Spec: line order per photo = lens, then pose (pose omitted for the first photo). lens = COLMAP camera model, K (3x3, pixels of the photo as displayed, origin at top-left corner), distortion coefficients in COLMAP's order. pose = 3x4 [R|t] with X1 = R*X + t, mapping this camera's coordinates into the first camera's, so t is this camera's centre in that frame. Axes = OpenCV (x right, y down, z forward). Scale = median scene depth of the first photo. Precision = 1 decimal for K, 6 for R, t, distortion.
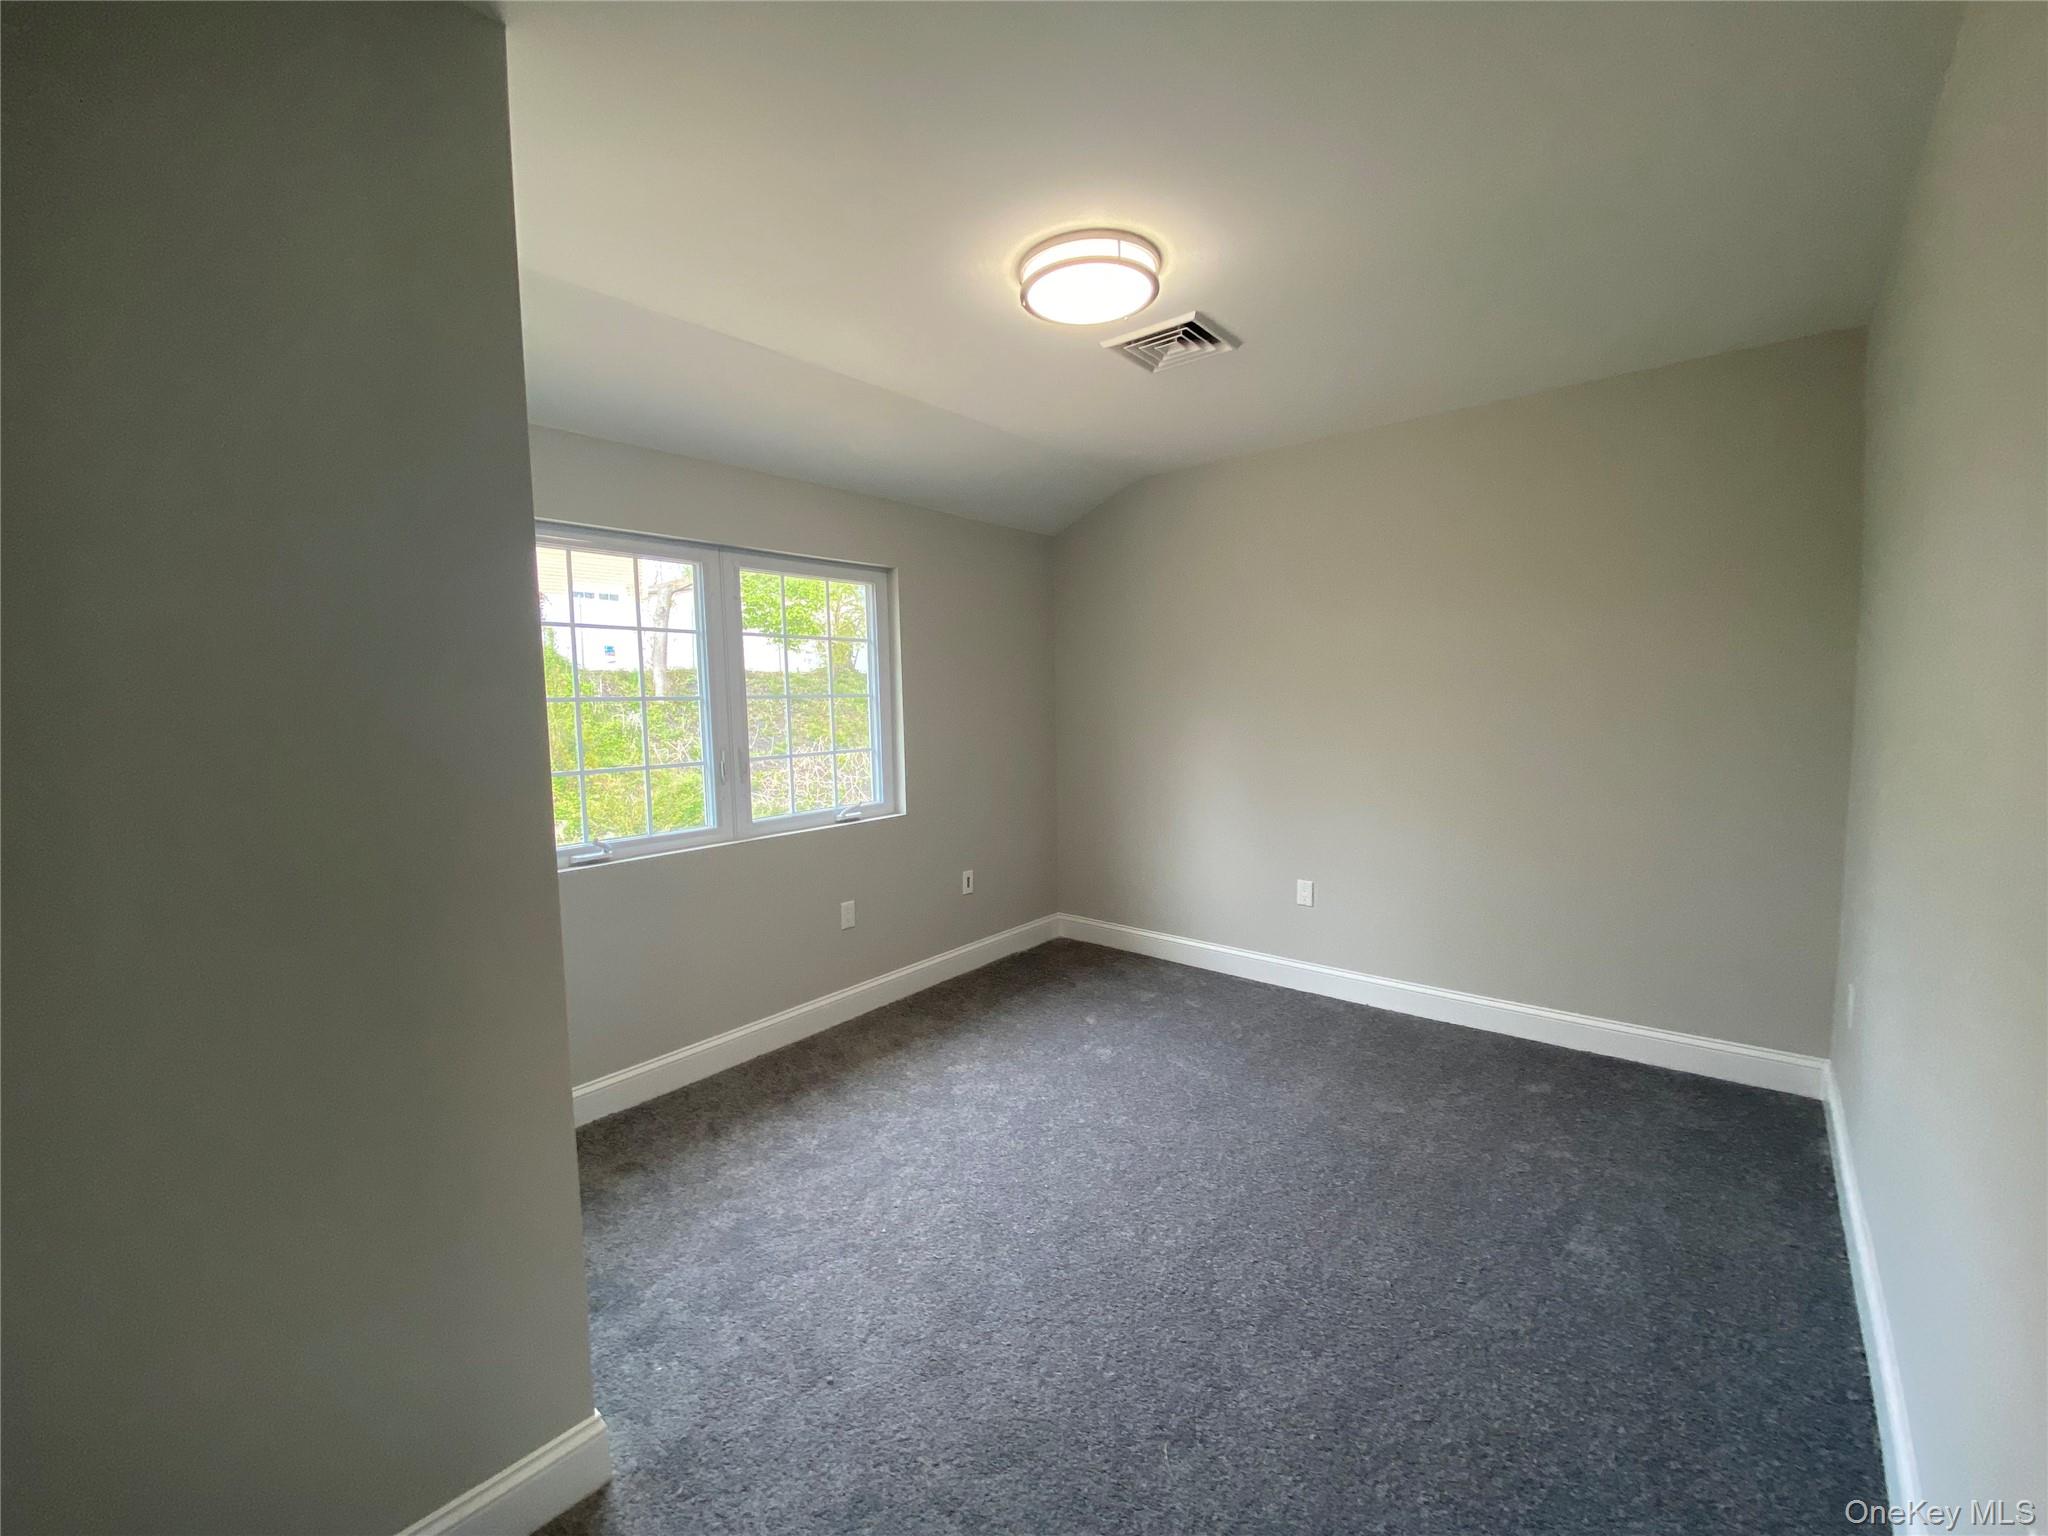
lens RADIAL K [[835.5, 0, 1024.0], [0, 835.5, 768.0], [0, 0, 1]] dist [-0.001352, -0.000203]
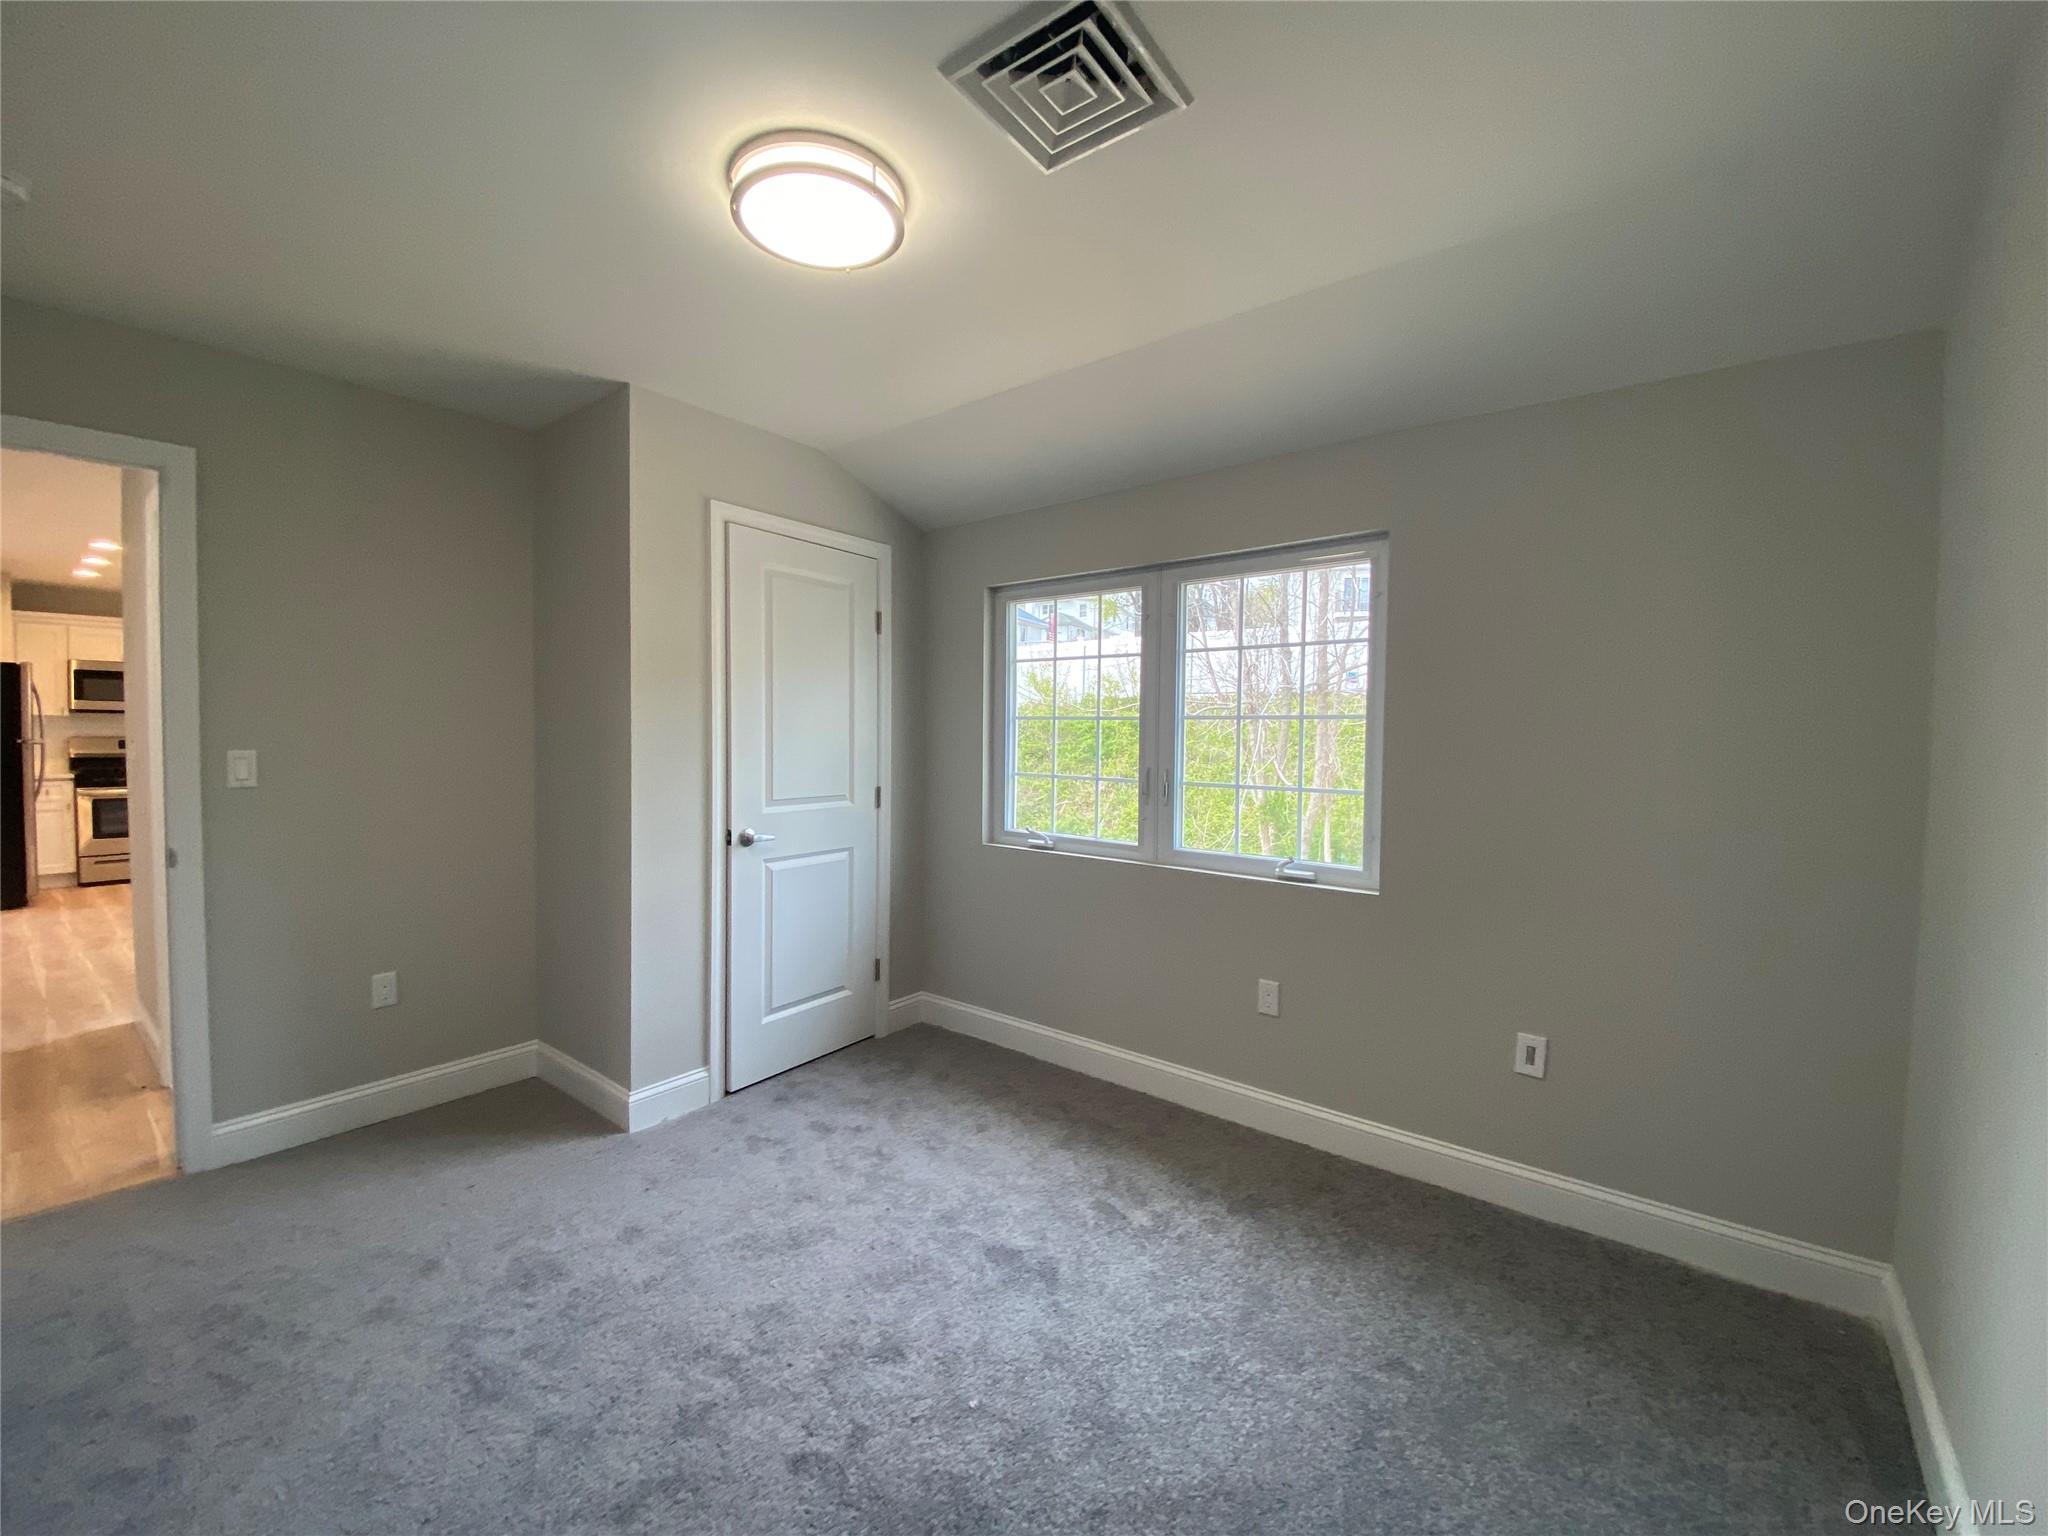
lens RADIAL K [[835.5, 0, 1024.0], [0, 835.5, 768.0], [0, 0, 1]] dist [-0.001352, -0.000203]
pose [[0.001863, 0.058211, -0.998303, 0.626475], [-0.103114, 0.992994, 0.057710, -0.066619], [0.994668, 0.102831, 0.007852, 0.839480]]
